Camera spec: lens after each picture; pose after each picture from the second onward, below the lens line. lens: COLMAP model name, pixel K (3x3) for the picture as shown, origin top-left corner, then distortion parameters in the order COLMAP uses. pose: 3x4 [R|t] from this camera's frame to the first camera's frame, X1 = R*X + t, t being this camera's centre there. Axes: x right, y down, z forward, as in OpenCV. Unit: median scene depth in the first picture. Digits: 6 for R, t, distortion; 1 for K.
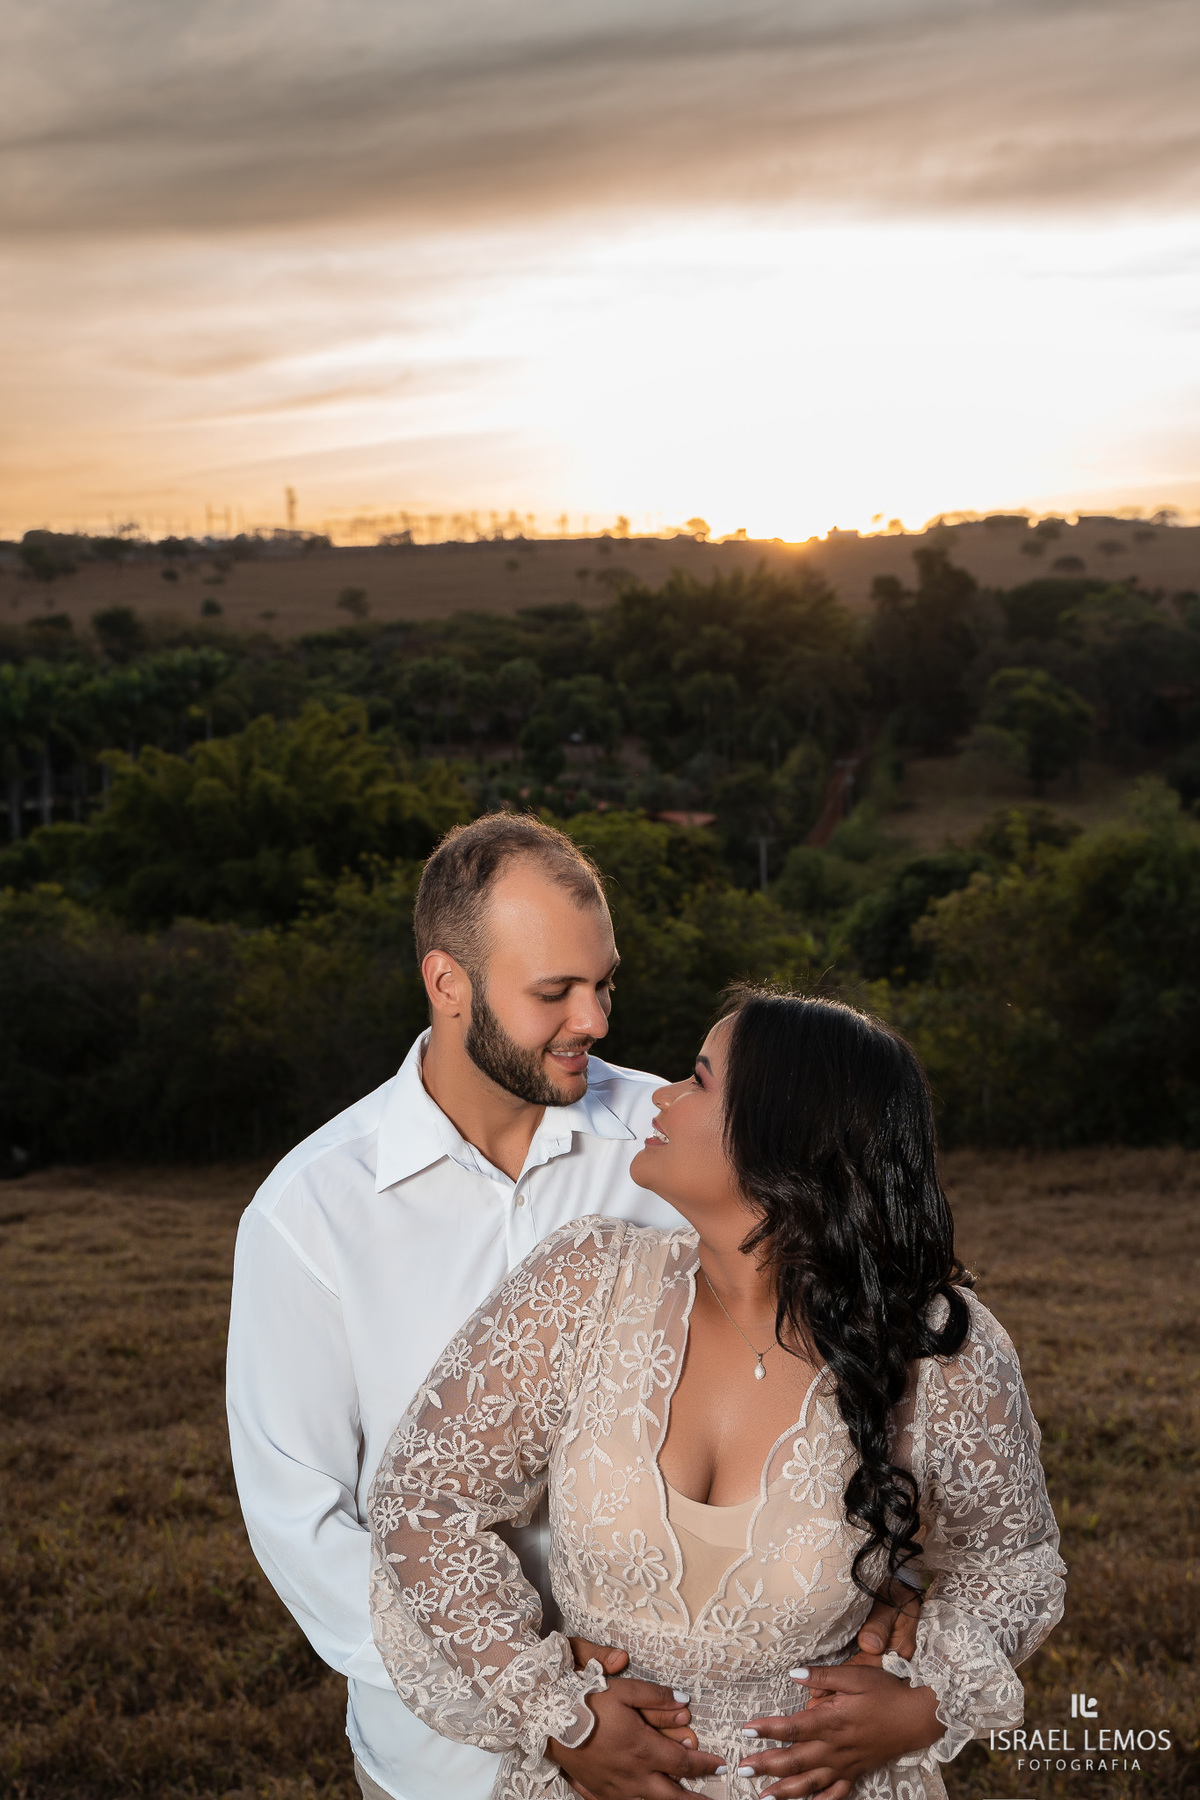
lens RADIAL K [[2135.9, 0, 602.1], [0, 2135.9, 880.3], [0, 0, 1]] dist [0.009494, 0.000000]
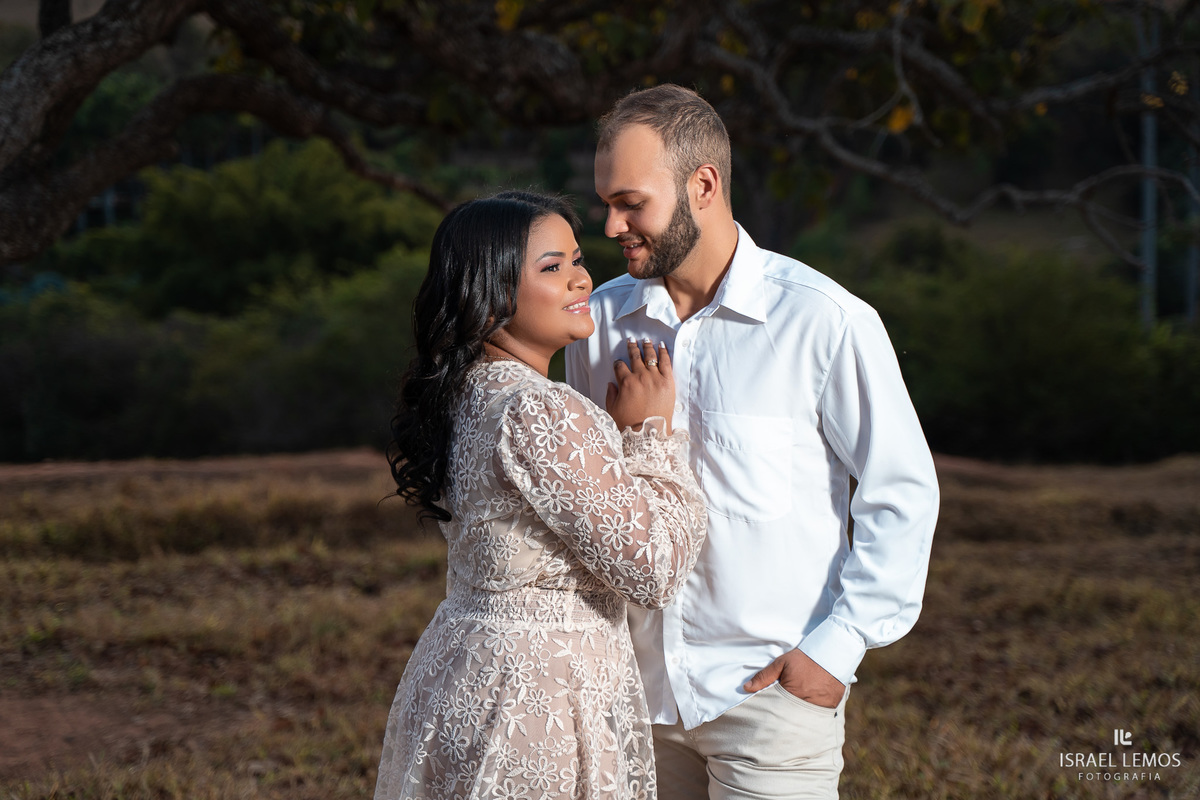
lens RADIAL K [[2063.6, 0, 609.9], [0, 2063.6, 382.4], [0, 0, 1]] dist [0.194108, 0.000000]
pose [[0.999551, 0.015341, -0.025732, 0.084490], [-0.013944, 0.998464, 0.053620, -0.008946], [0.026515, -0.053238, 0.998230, -0.242872]]
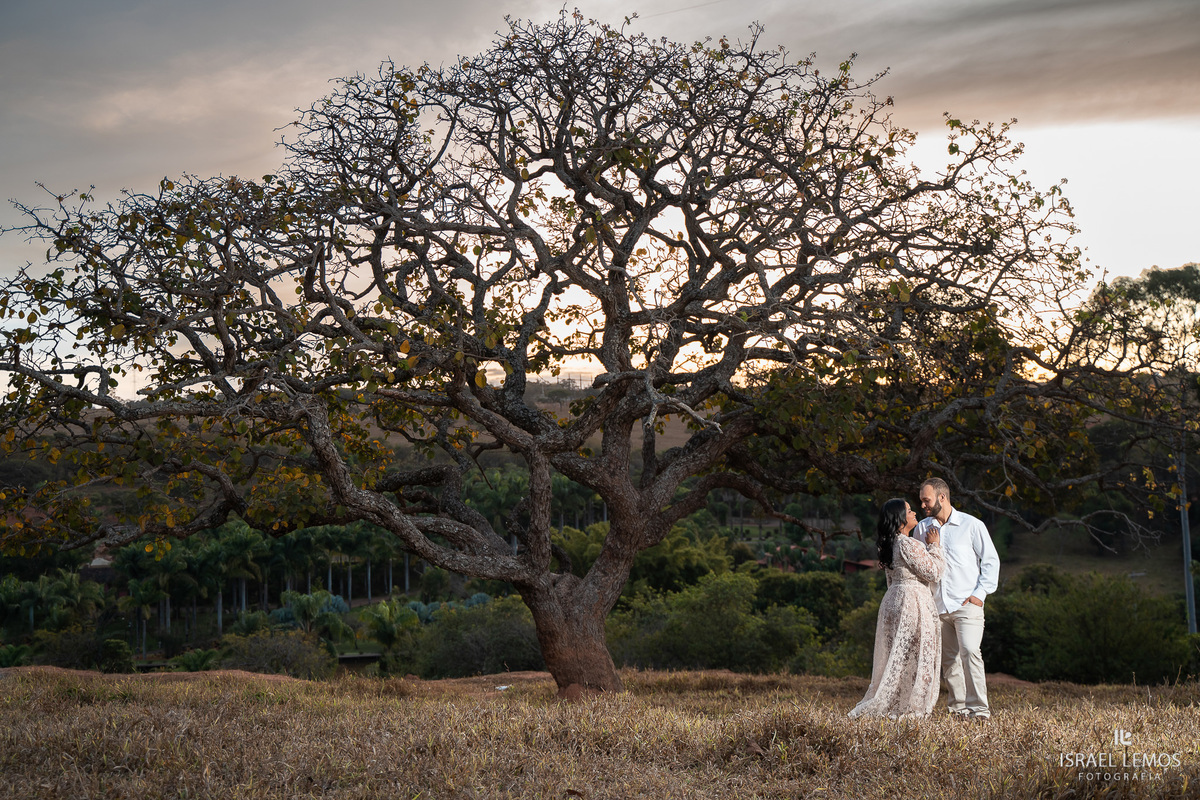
lens RADIAL K [[1371.6, 0, 598.6], [0, 1371.6, 400.7], [0, 0, 1]] dist [0.001499, 0.000000]
pose [[0.981288, -0.000285, -0.192547, 0.079031], [-0.026863, 0.990016, -0.138371, -0.002556], [0.190664, 0.140954, 0.971483, -0.317001]]
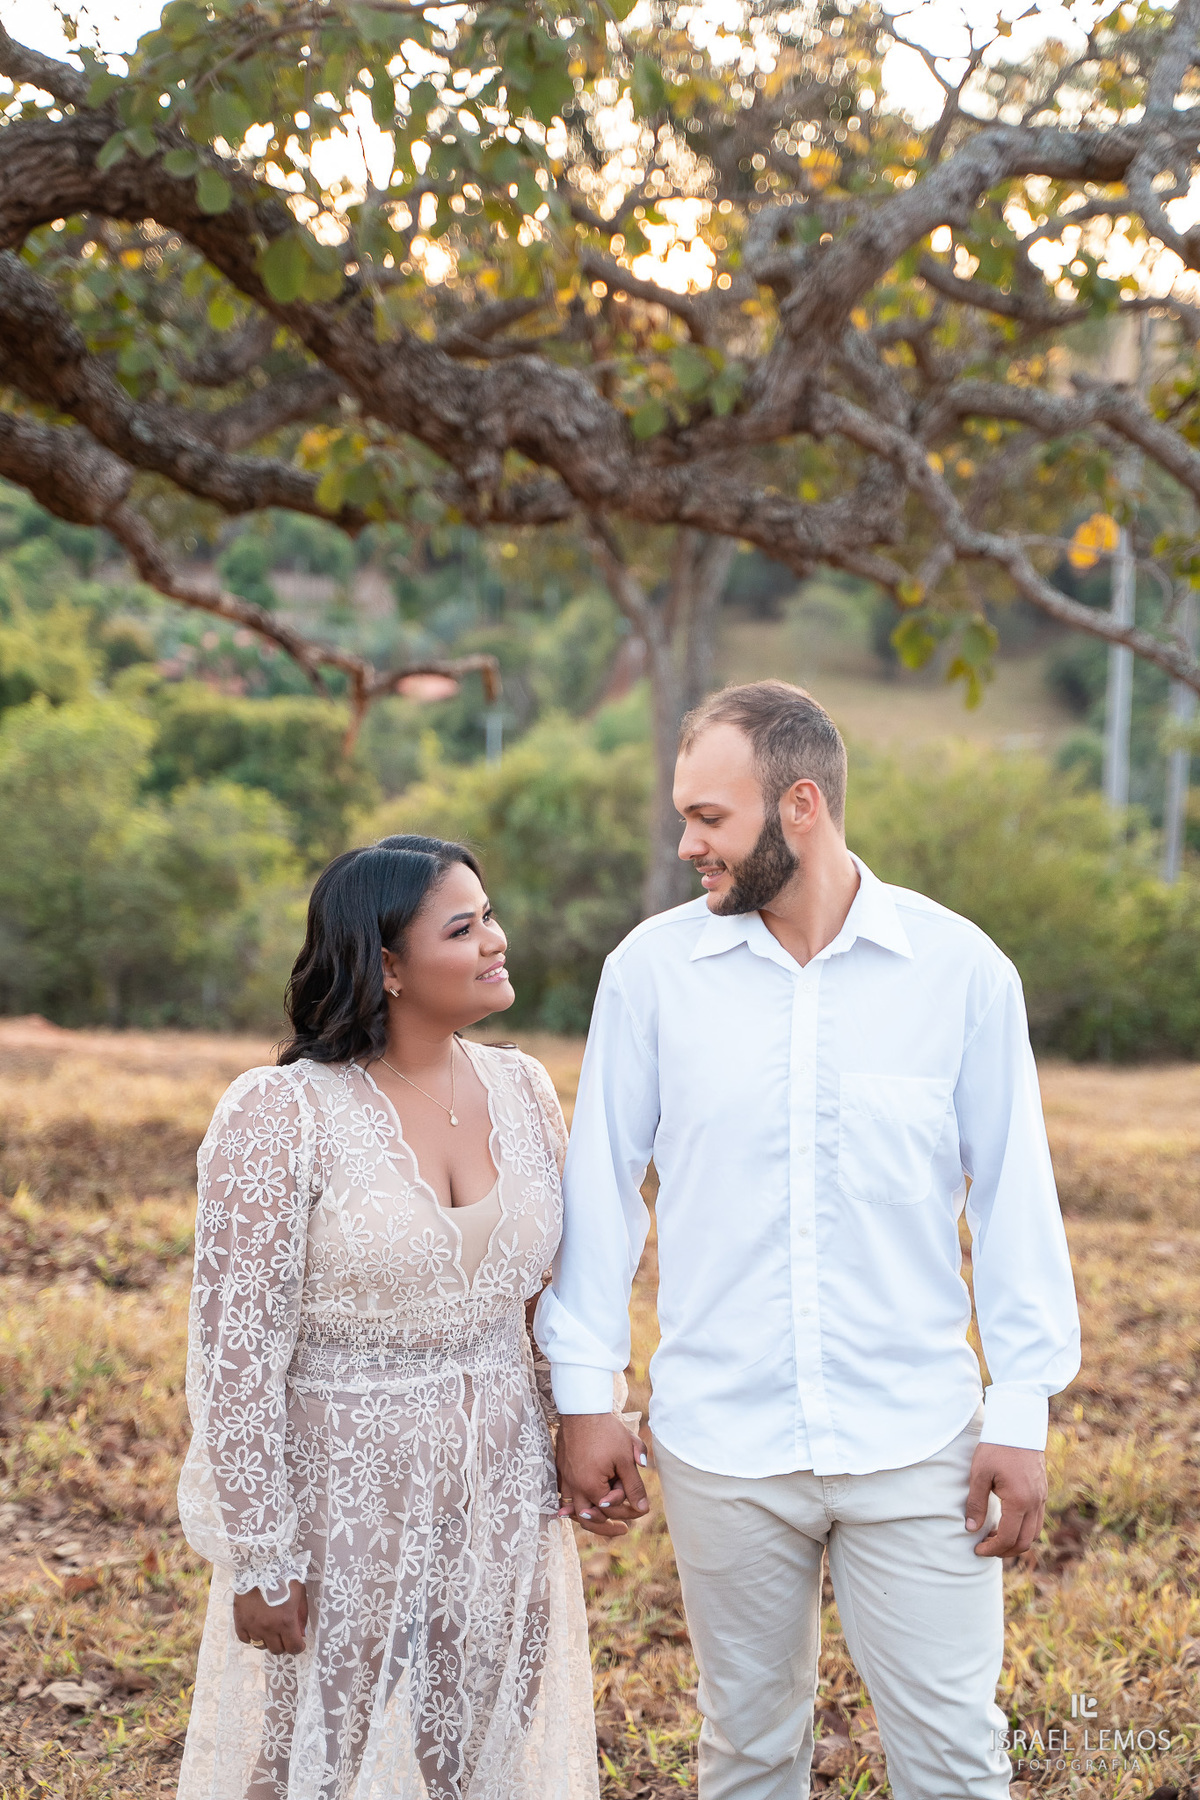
lens RADIAL K [[2965.0, 0, 619.2], [0, 2965.0, 893.7], [0, 0, 1]] dist [0.180273, 0.000000]
pose [[0.995548, 0.054187, 0.077126, 0.073879], [-0.057646, 0.997396, 0.043343, -0.009333], [-0.074576, -0.047596, 0.996079, -0.223932]]
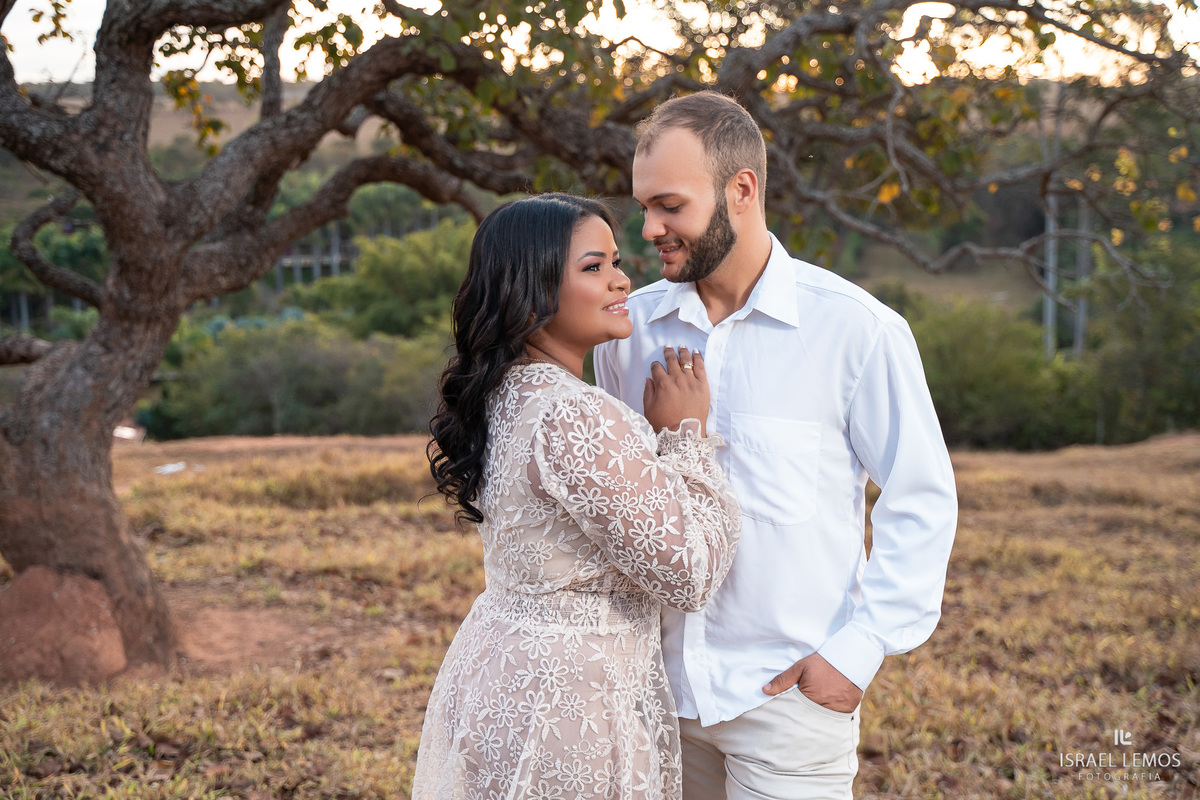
lens RADIAL K [[1423.9, 0, 605.3], [0, 1423.9, 397.5], [0, 0, 1]] dist [0.009494, 0.000000]
pose [[0.996787, 0.033304, -0.072846, 0.084800], [-0.028833, 0.997685, 0.061590, -0.008378], [0.074729, -0.059292, 0.995440, -0.233387]]
